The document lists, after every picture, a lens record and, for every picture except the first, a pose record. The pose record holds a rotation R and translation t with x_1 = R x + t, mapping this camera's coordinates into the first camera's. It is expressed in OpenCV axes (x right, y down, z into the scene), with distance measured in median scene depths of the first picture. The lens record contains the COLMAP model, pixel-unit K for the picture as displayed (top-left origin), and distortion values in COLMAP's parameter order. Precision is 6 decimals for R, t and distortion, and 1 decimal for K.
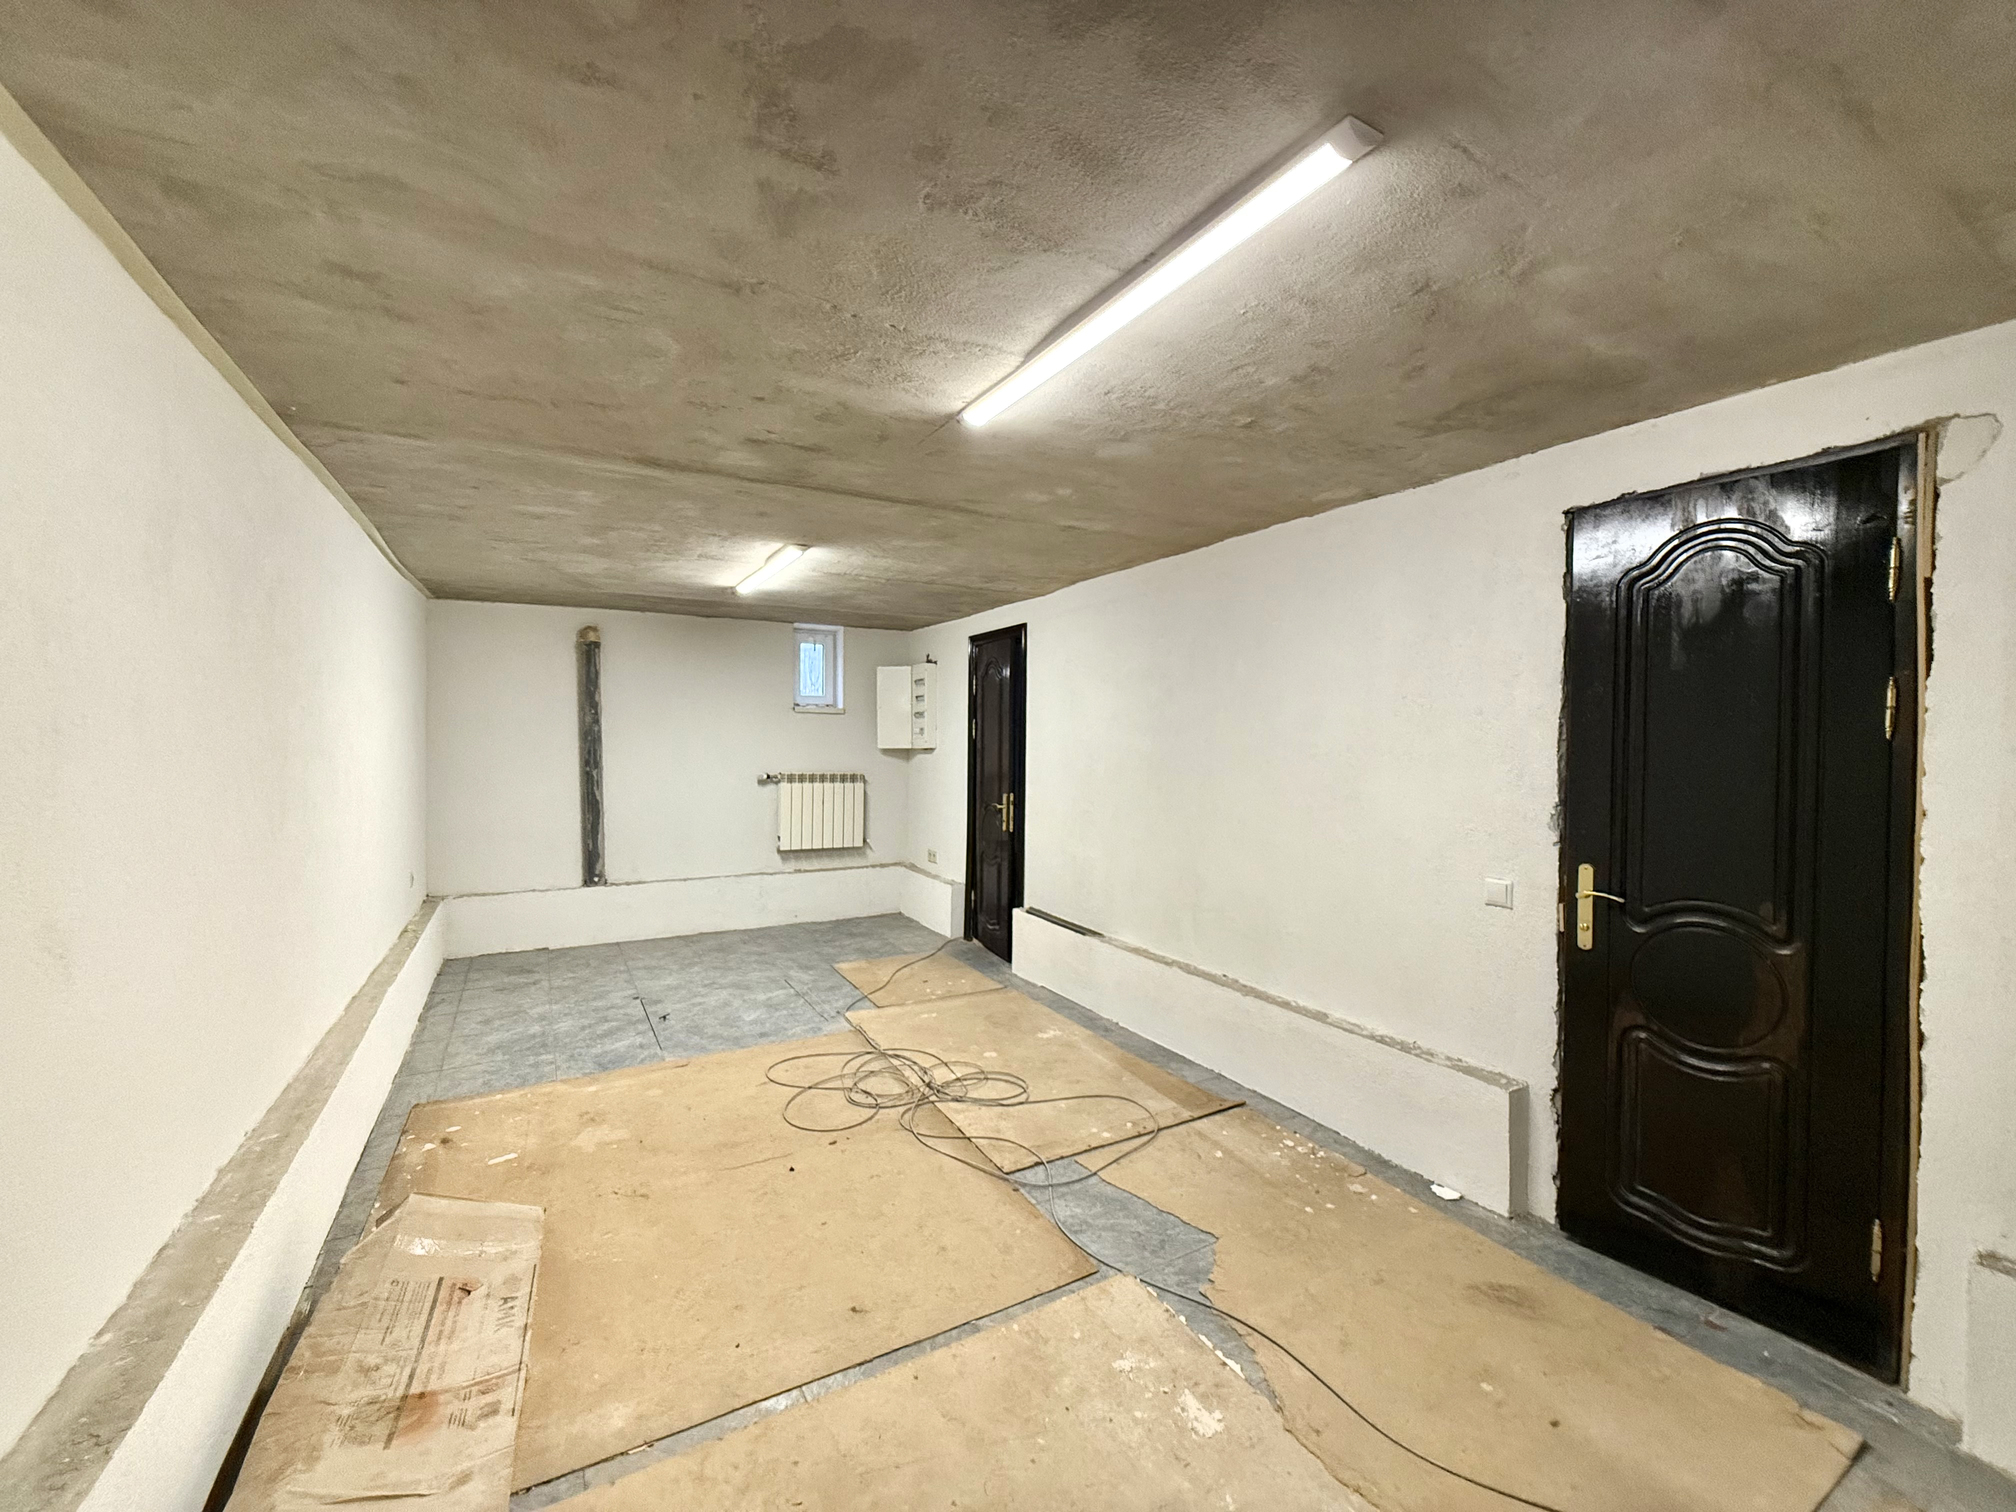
lens RADIAL K [[809.3, 0, 1008.0], [0, 809.3, 756.0], [0, 0, 1]] dist [-0.000169, -0.000006]
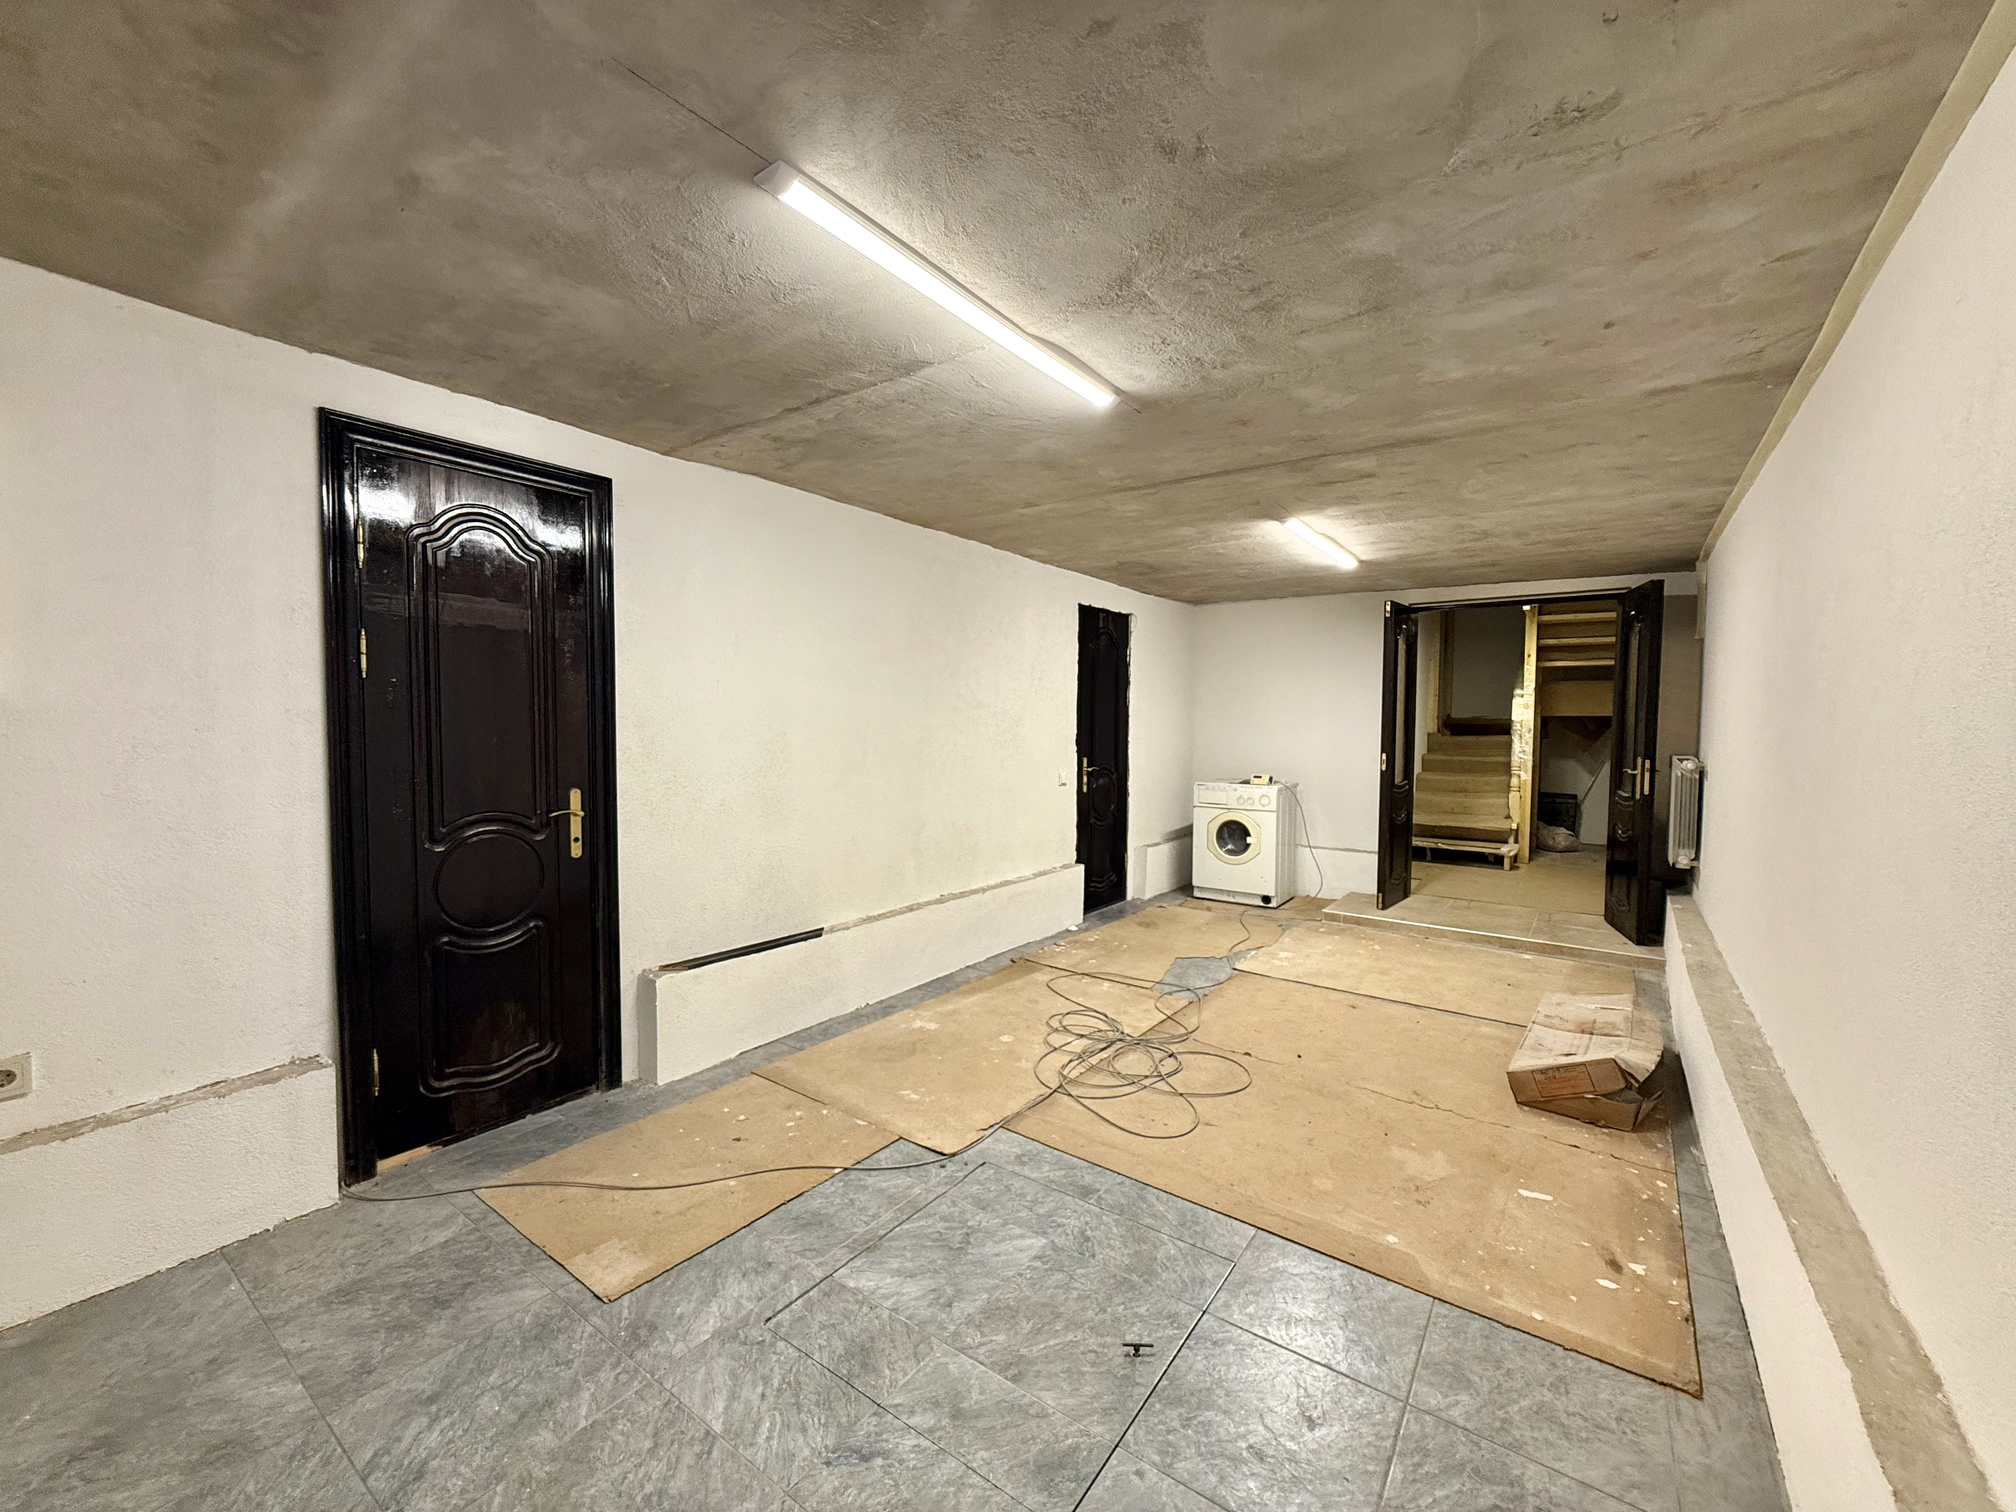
lens RADIAL K [[815.2, 0, 1012.9], [0, 815.2, 759.1], [0, 0, 1]] dist [-0.003499, -0.000193]
pose [[-0.413349, -0.054931, 0.908914, -0.962566], [0.004178, 0.998054, 0.062218, -0.009048], [-0.910563, 0.029515, -0.412315, 1.540474]]
